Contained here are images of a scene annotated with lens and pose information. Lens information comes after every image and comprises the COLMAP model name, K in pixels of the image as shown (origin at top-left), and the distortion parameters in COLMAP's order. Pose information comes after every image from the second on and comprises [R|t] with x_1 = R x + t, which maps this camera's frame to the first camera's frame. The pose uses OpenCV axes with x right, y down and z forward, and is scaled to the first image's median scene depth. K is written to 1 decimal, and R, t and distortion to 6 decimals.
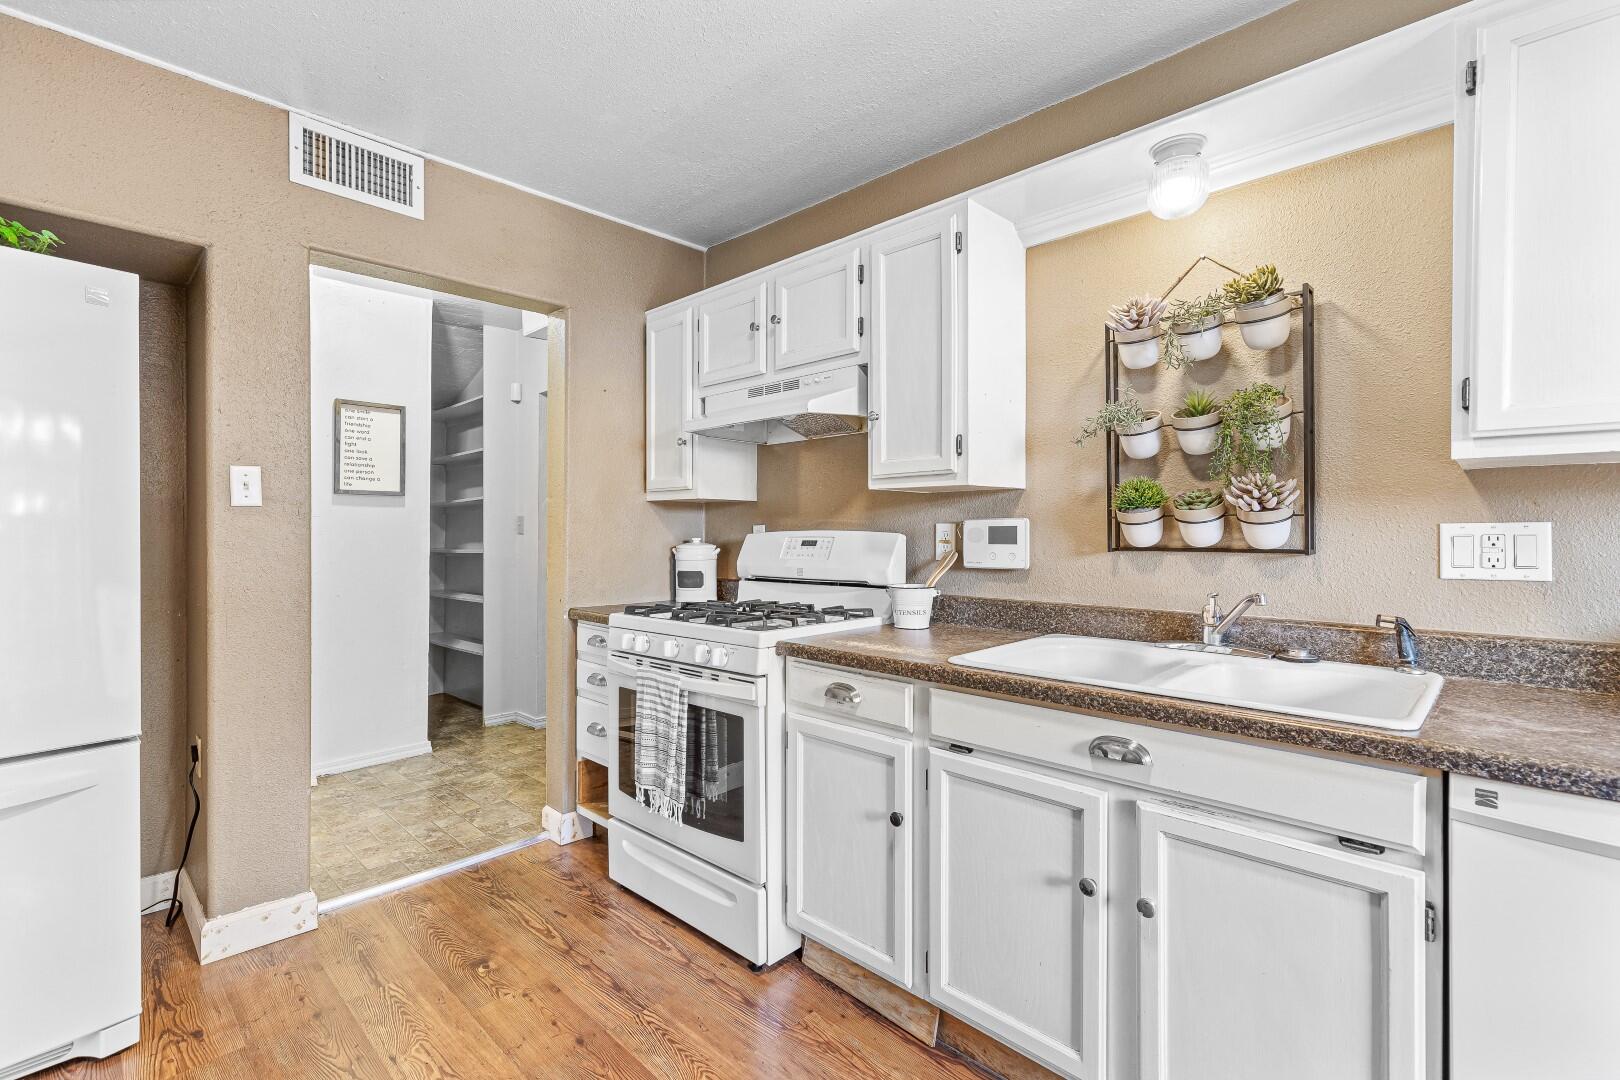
lens RADIAL K [[737.8, 0, 811.2], [0, 737.8, 536.0], [0, 0, 1]] dist [0.013355, 0.000107]
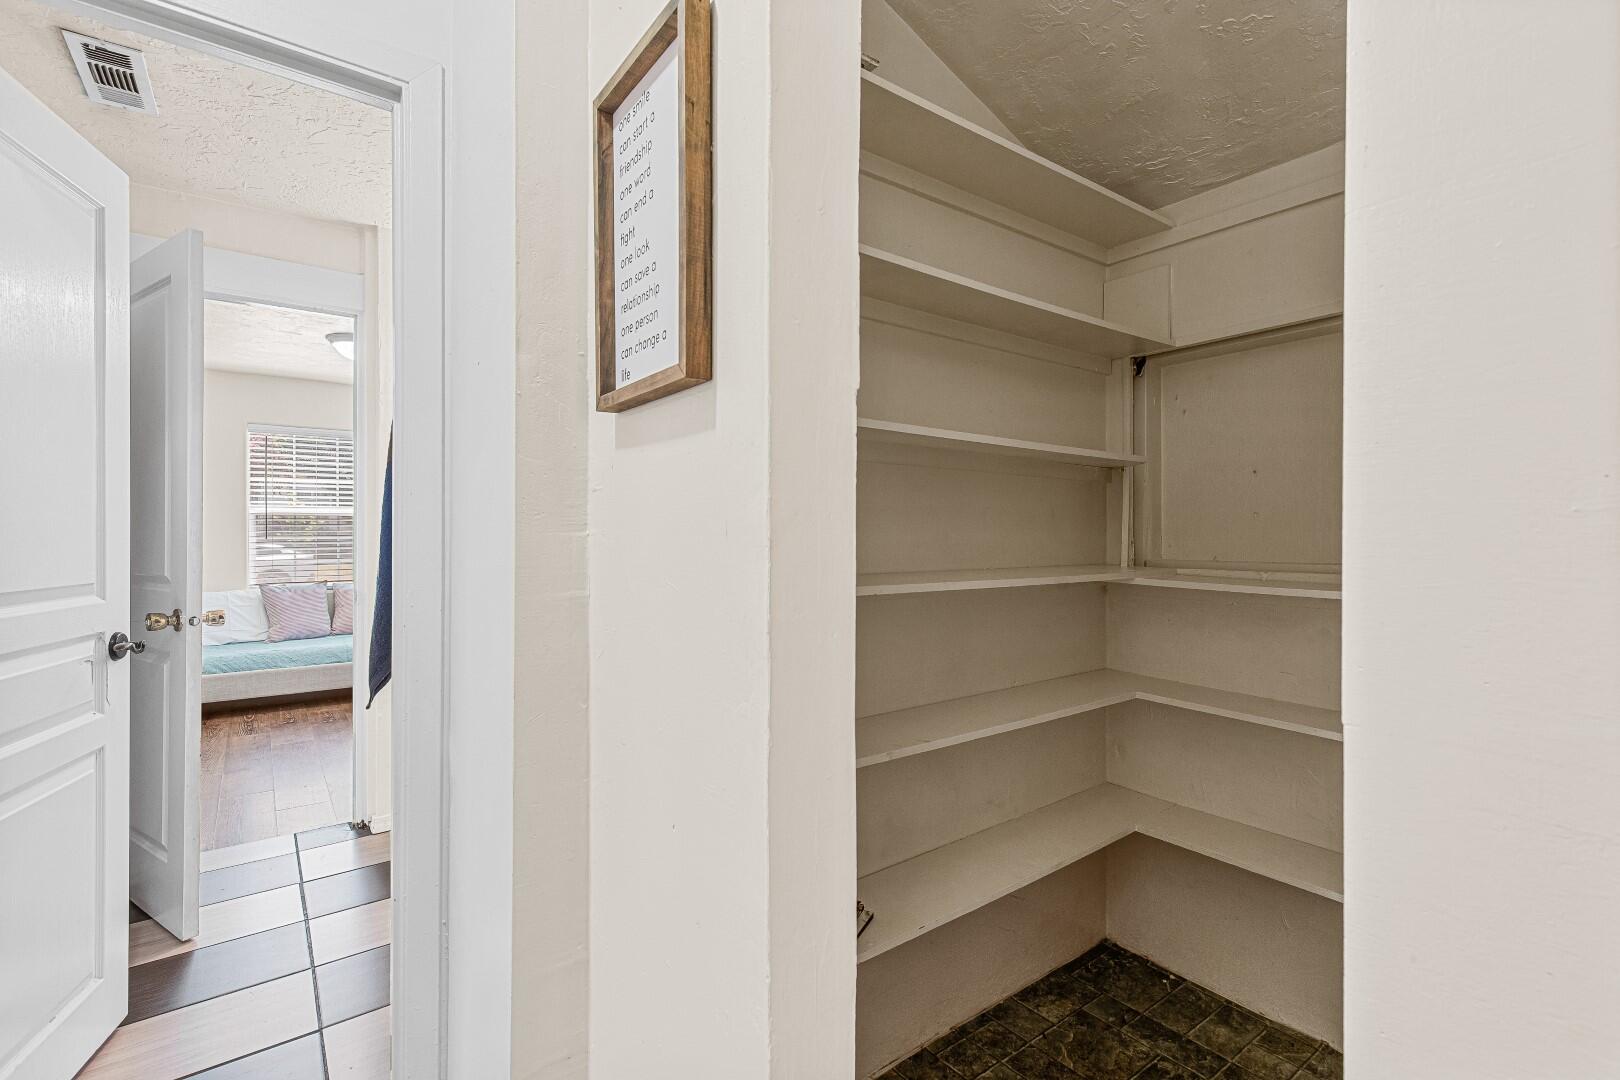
lens RADIAL K [[728.9, 0, 810.0], [0, 728.9, 540.0], [0, 0, 1]] dist [0.000507, 0.000269]
pose [[-0.157322, 0.002031, -0.987545, -0.514029], [-0.006259, 0.999976, 0.003054, -0.007712], [0.987528, 0.006661, -0.157306, 1.651211]]
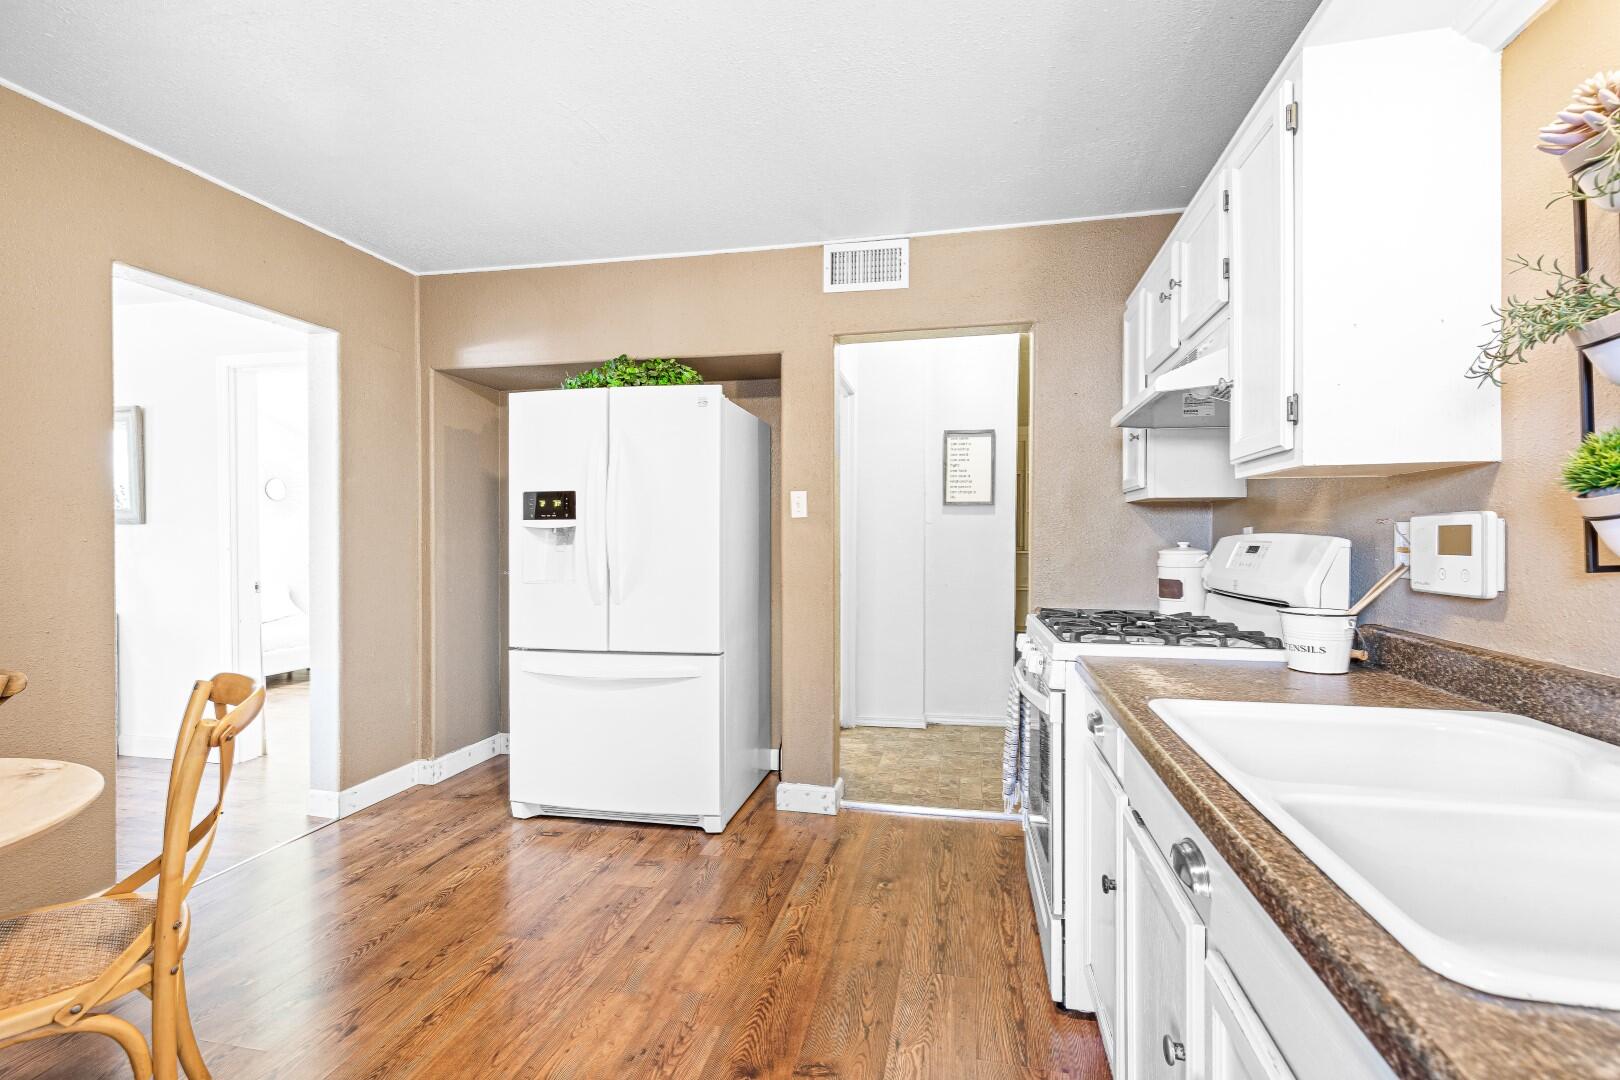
lens RADIAL K [[728.9, 0, 810.0], [0, 728.9, 540.0], [0, 0, 1]] dist [0.000507, 0.000269]
pose [[0.526994, 0.005459, -0.849851, 0.443368], [-0.004981, 0.999982, 0.003334, -0.000456], [0.849854, 0.002476, 0.527012, 0.208128]]
